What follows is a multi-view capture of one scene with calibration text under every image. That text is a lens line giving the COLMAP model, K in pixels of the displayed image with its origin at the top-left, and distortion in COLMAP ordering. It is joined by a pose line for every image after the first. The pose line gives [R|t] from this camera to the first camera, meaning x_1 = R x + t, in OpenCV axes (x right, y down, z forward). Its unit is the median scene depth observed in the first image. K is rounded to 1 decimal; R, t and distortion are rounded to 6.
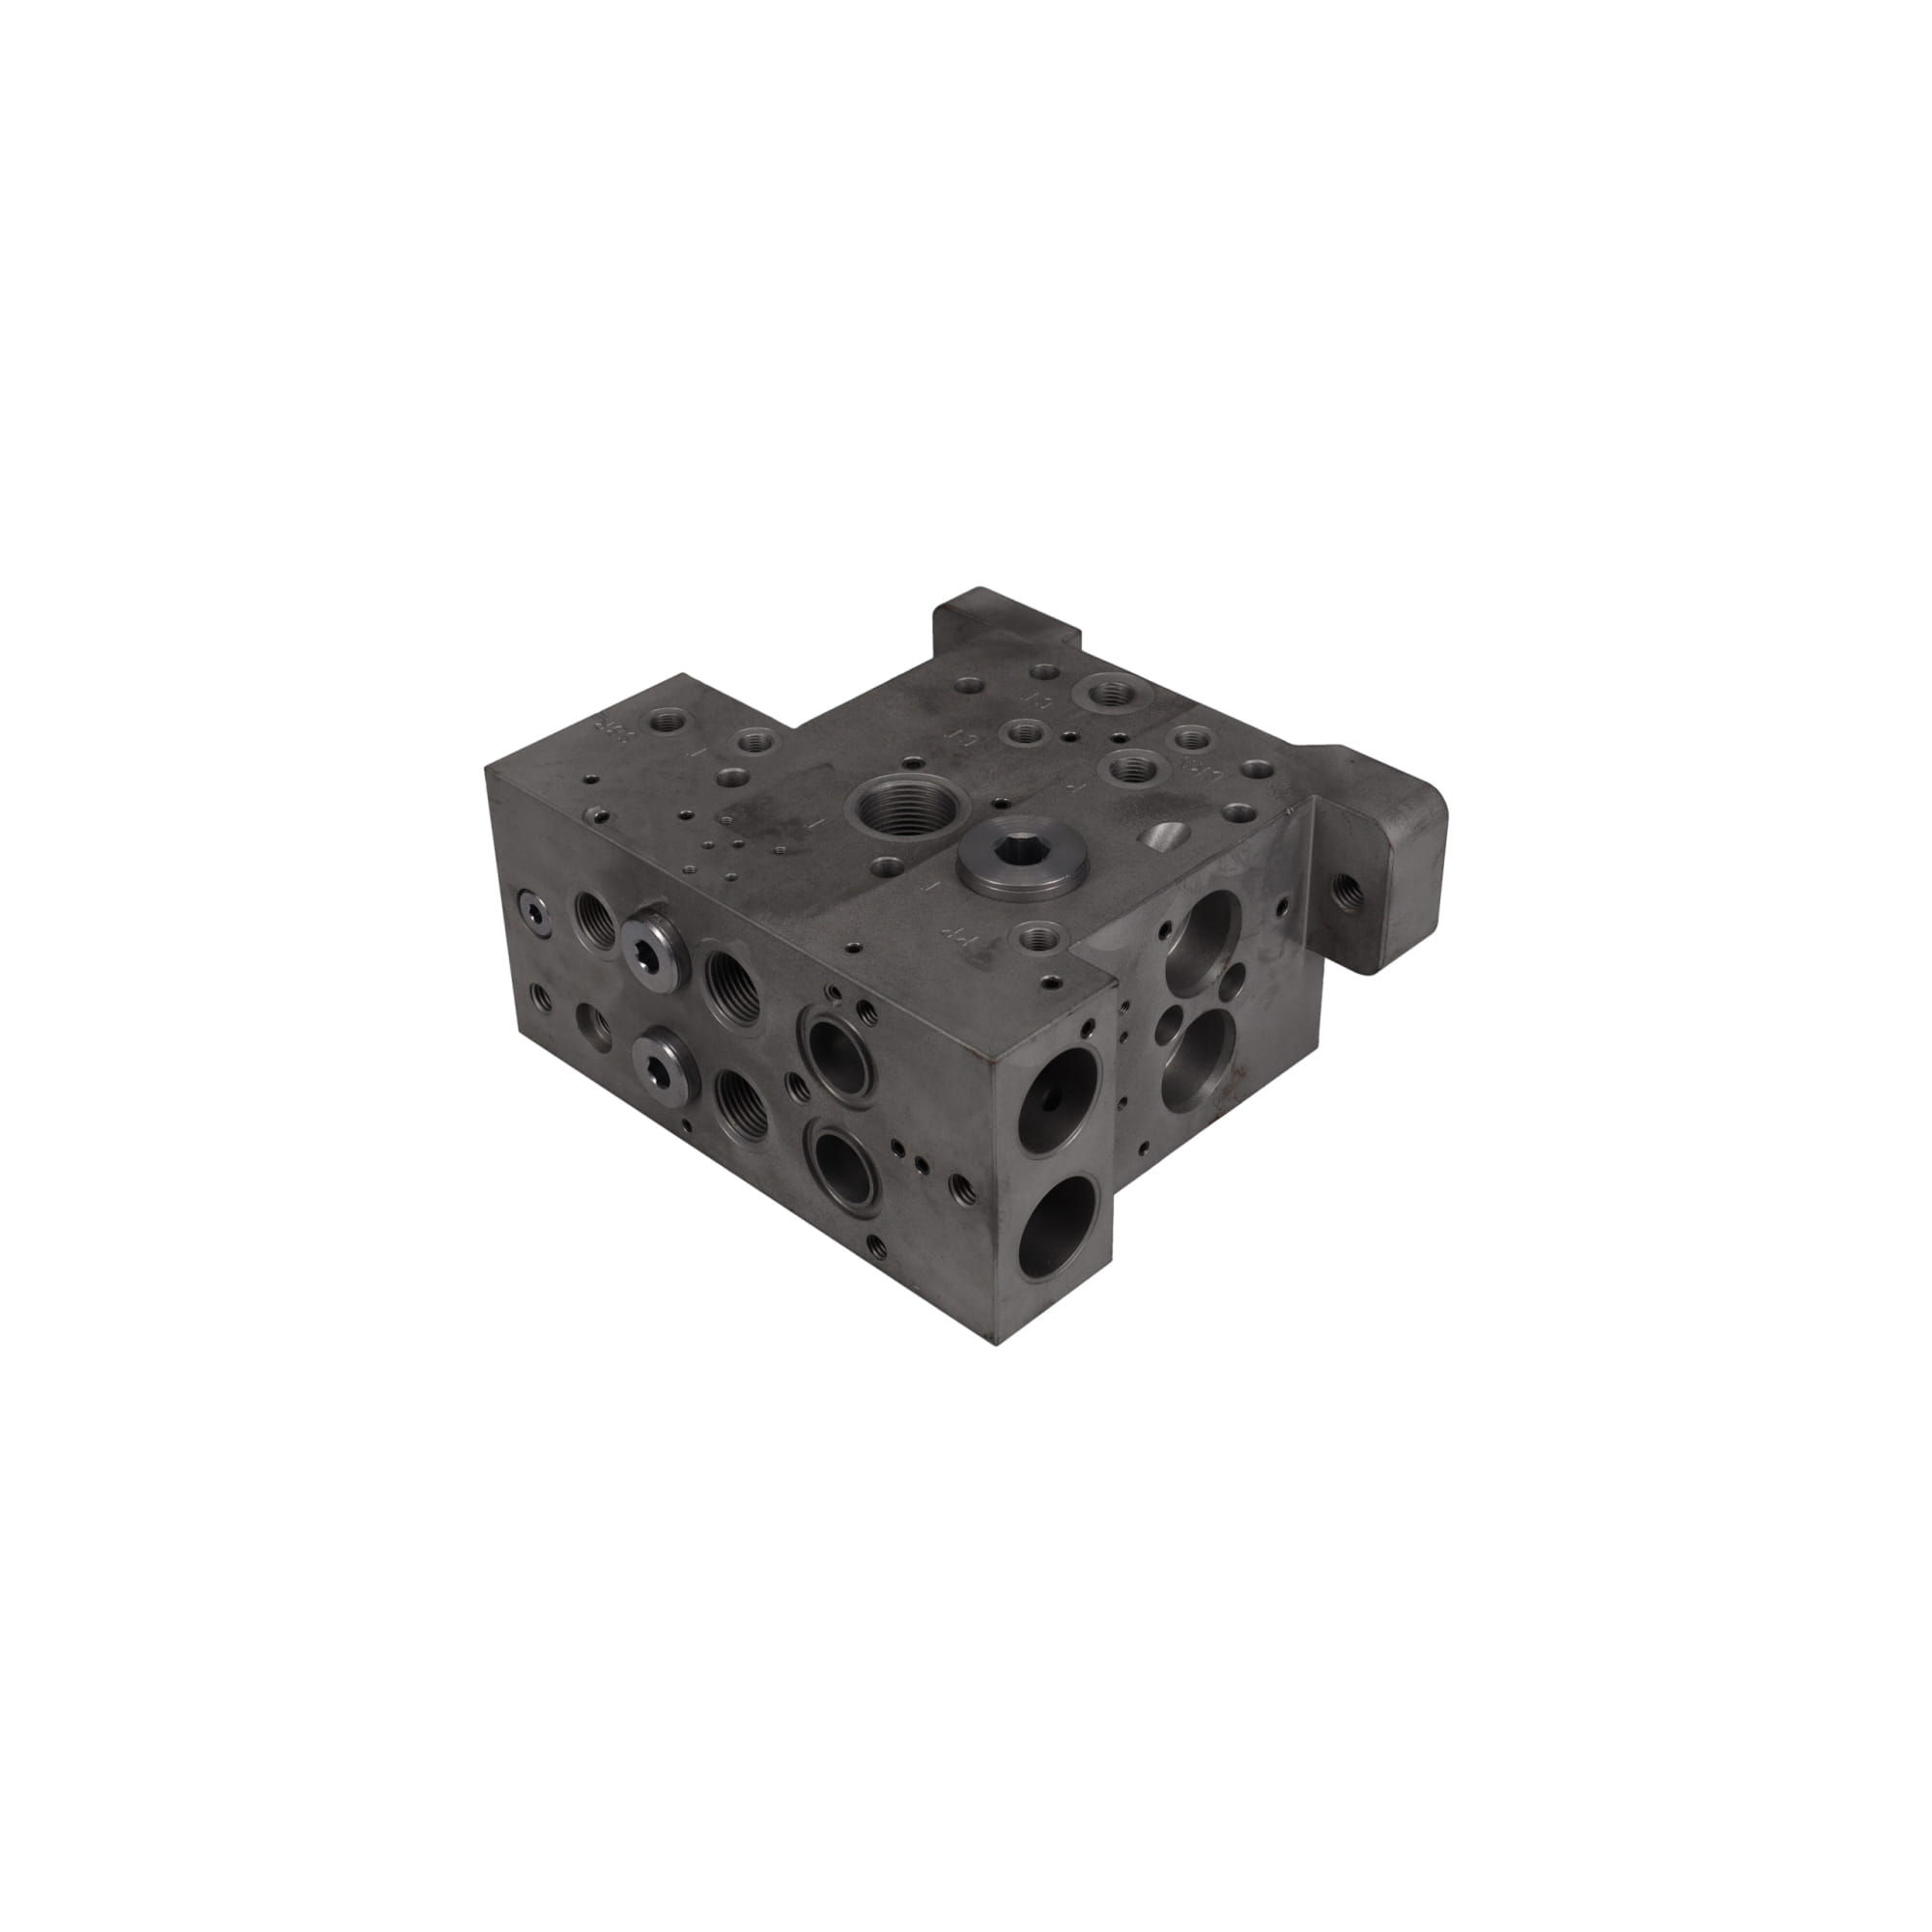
lens RADIAL K [[2598.9, 0, 966.0], [0, 2598.9, 966.0], [0, 0, 1]] dist [0.001989, -0.000081]
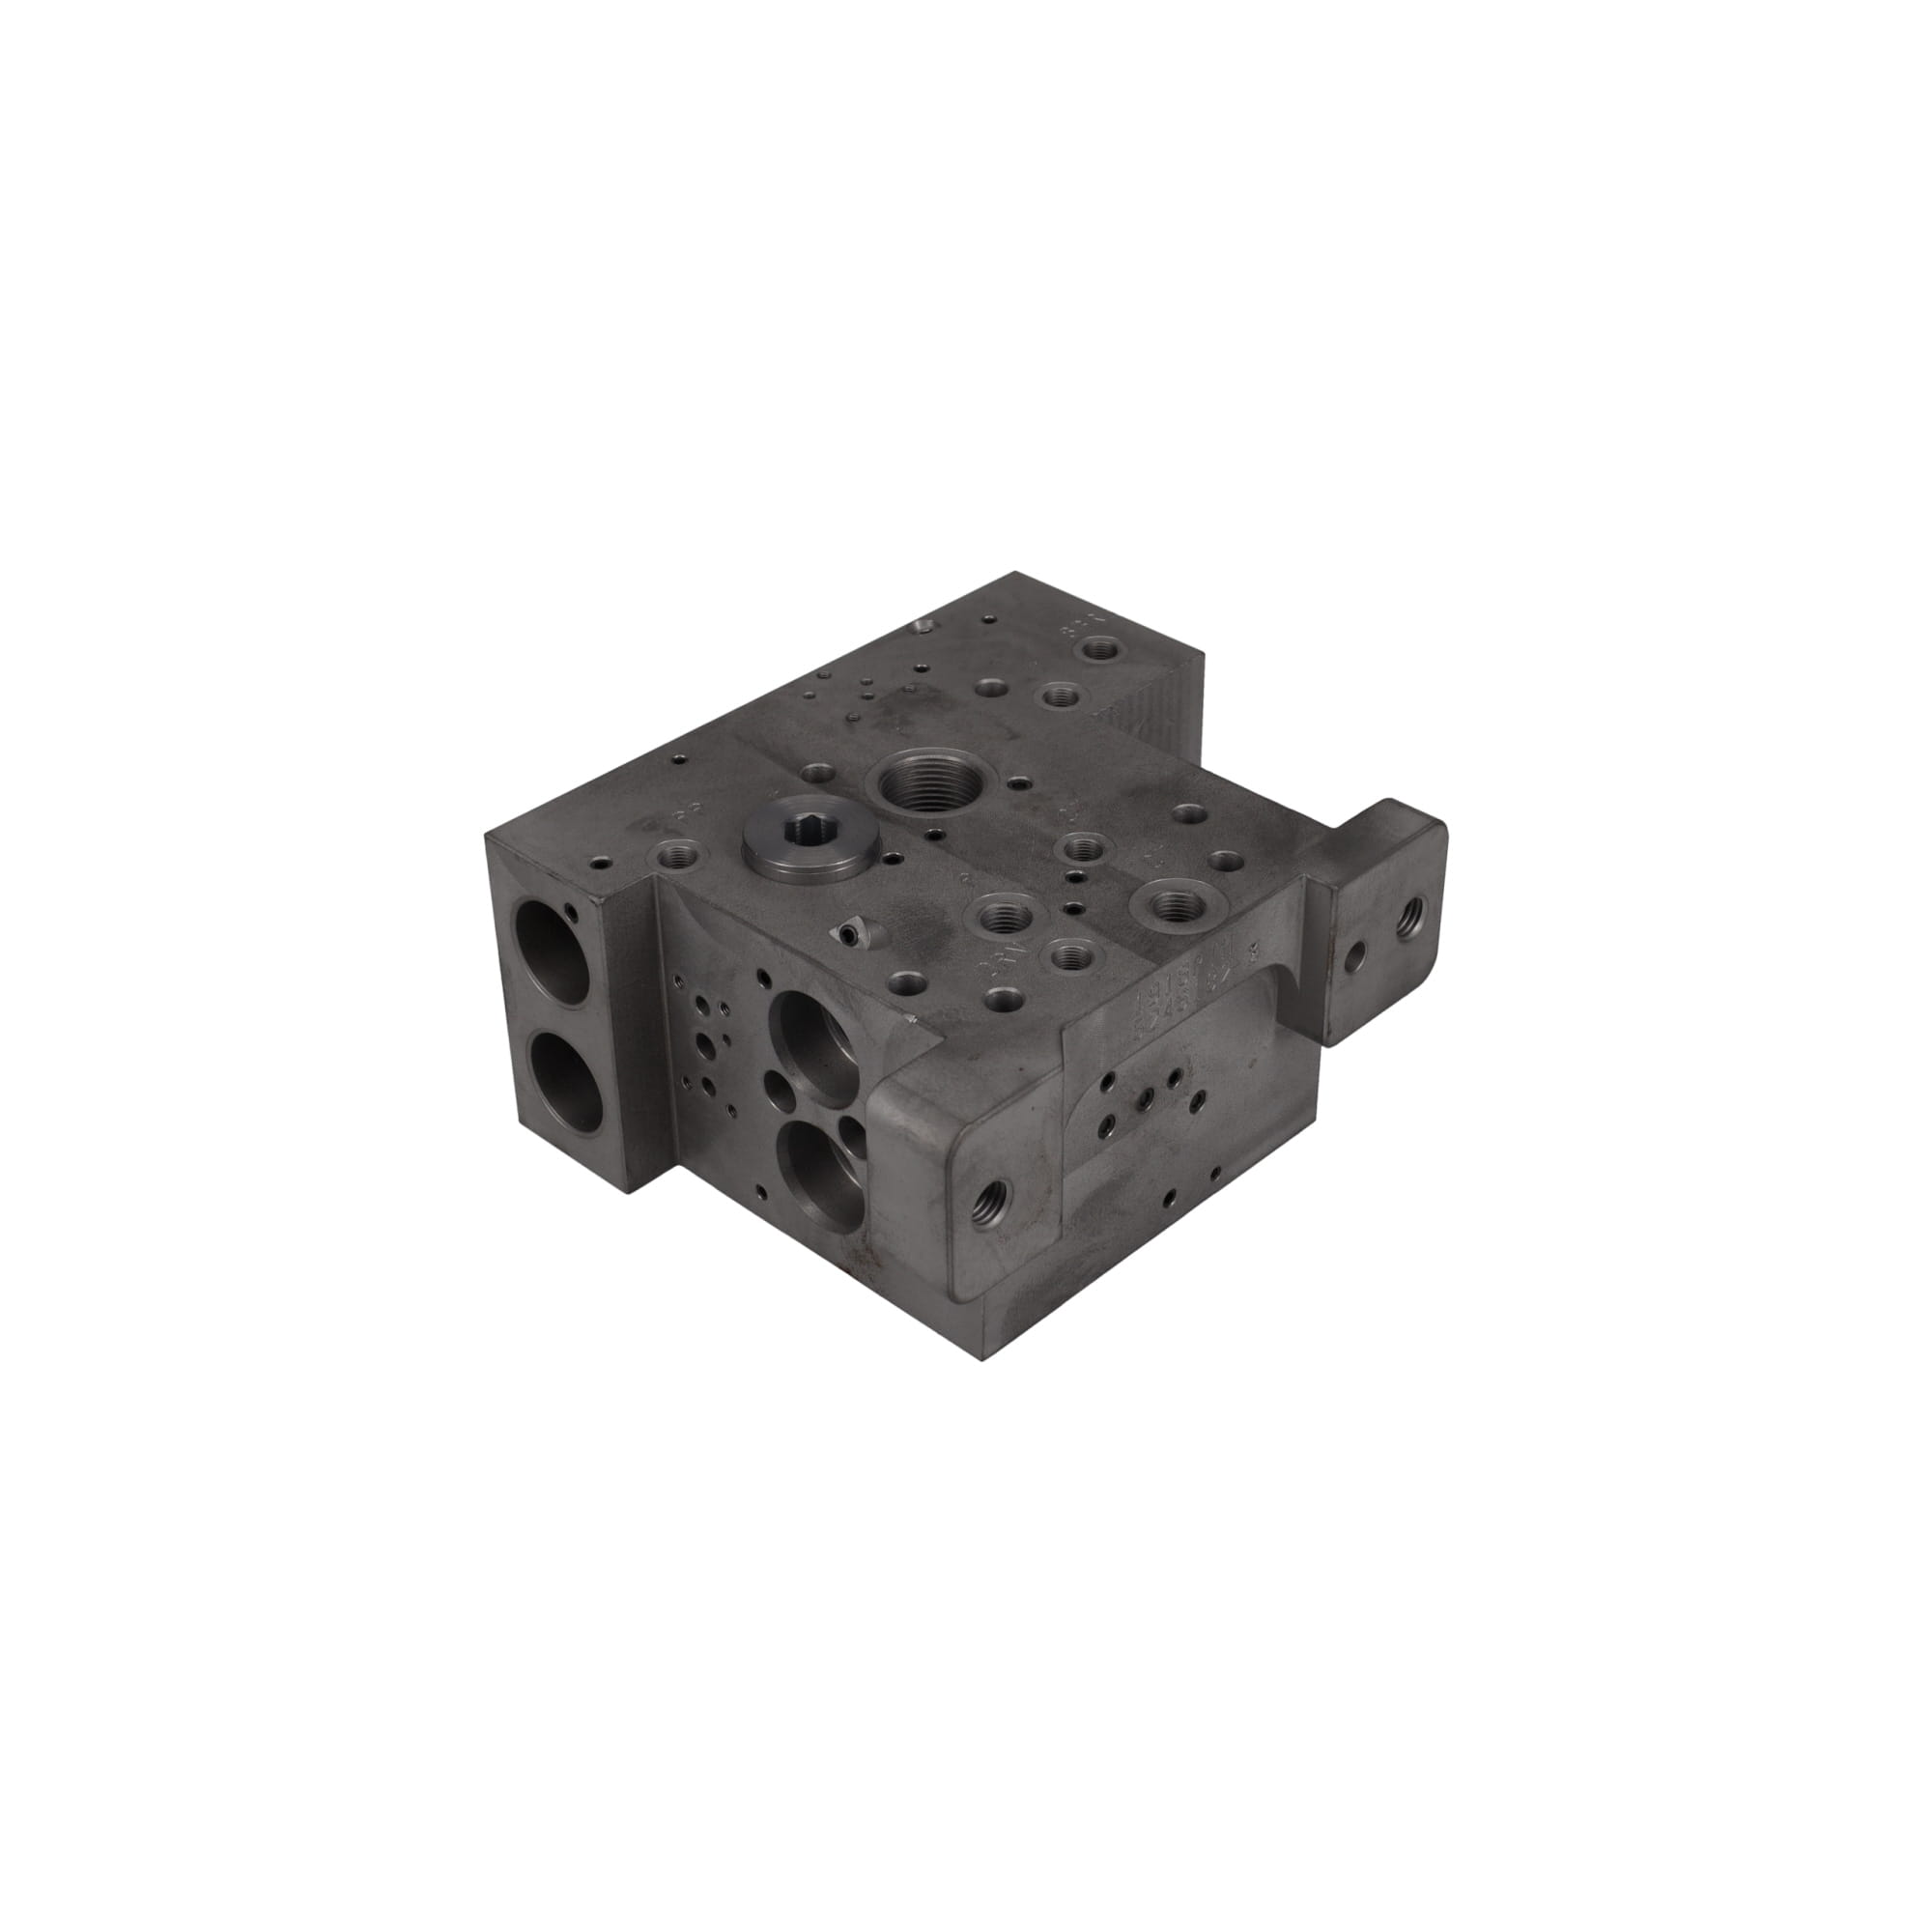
lens RADIAL K [[2895.3, 0, 1044.0], [0, 2895.3, 967.1], [0, 0, 1]] dist [-0.009244, 0.001332]
pose [[0.024398, 0.587360, -0.808958, 0.863171], [-0.586052, 0.663973, 0.464416, -0.524831], [0.809906, 0.462760, 0.360423, 0.671192]]
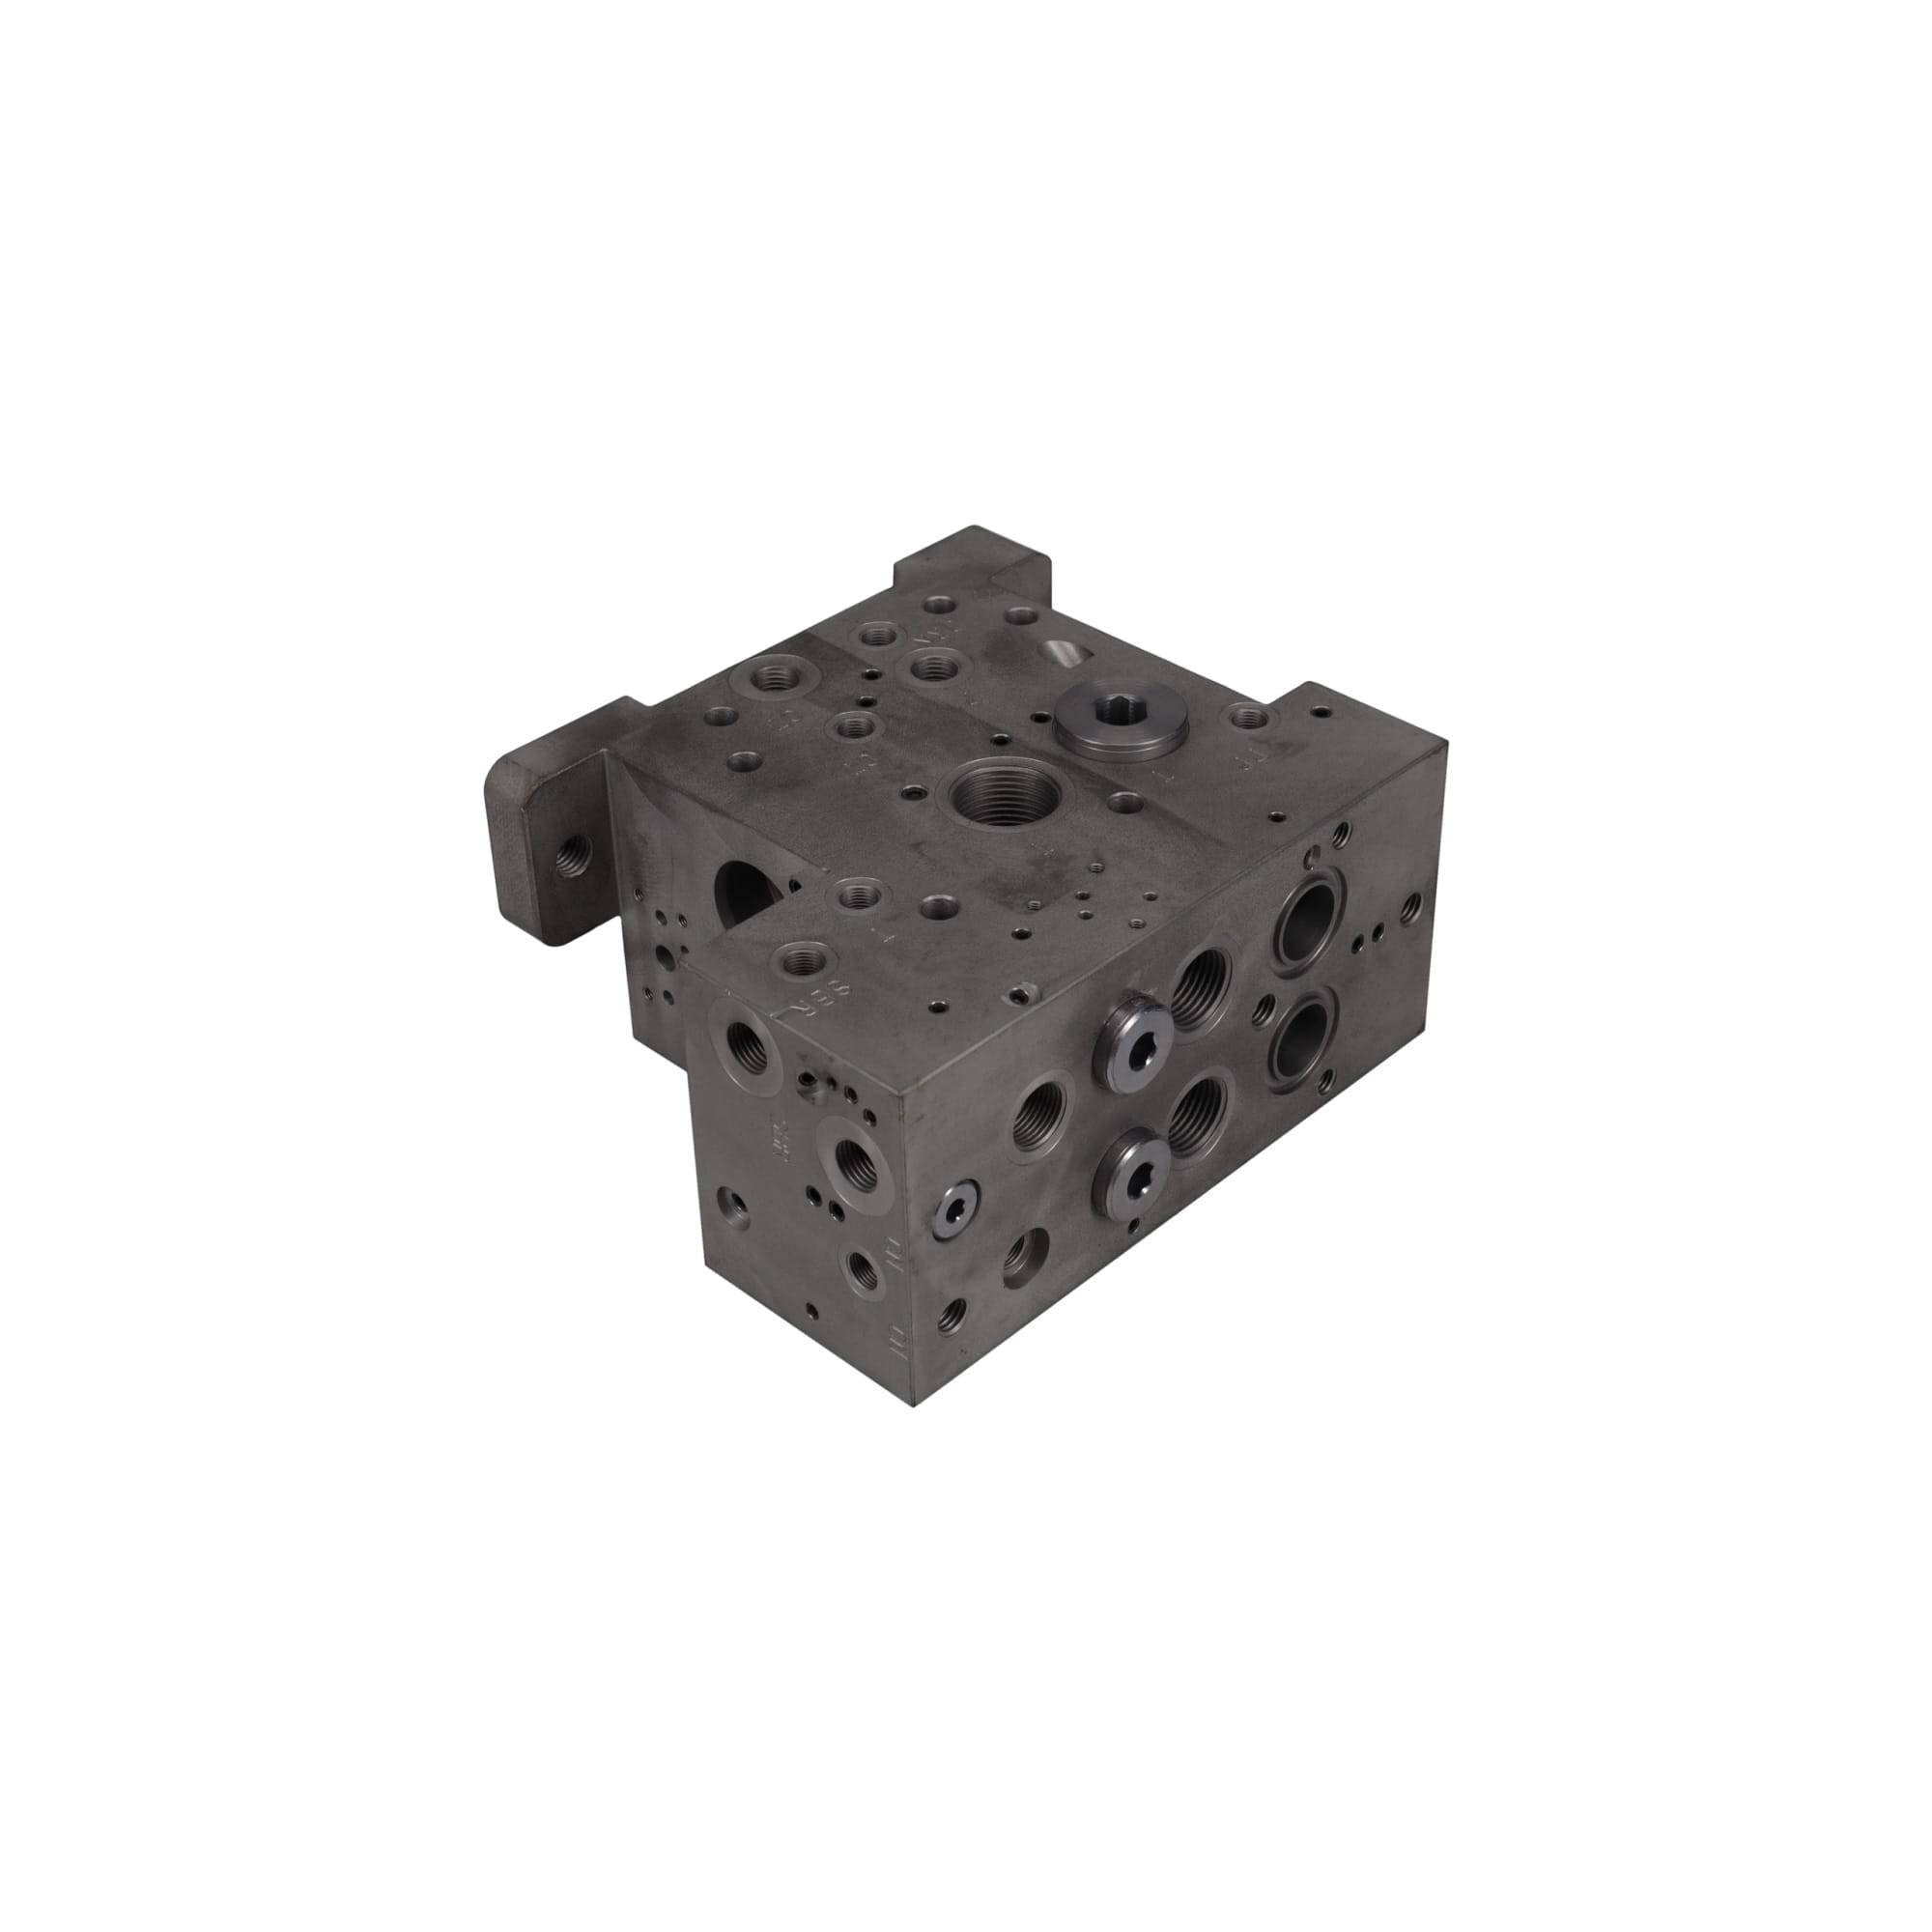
lens RADIAL K [[2895.3, 0, 1044.0], [0, 2895.3, 967.1], [0, 0, 1]] dist [-0.009244, 0.001332]
pose [[-0.018303, -0.576094, 0.817179, -0.872300], [0.587499, 0.655137, 0.475016, -0.487525], [-0.809018, 0.488786, 0.326464, 0.676808]]
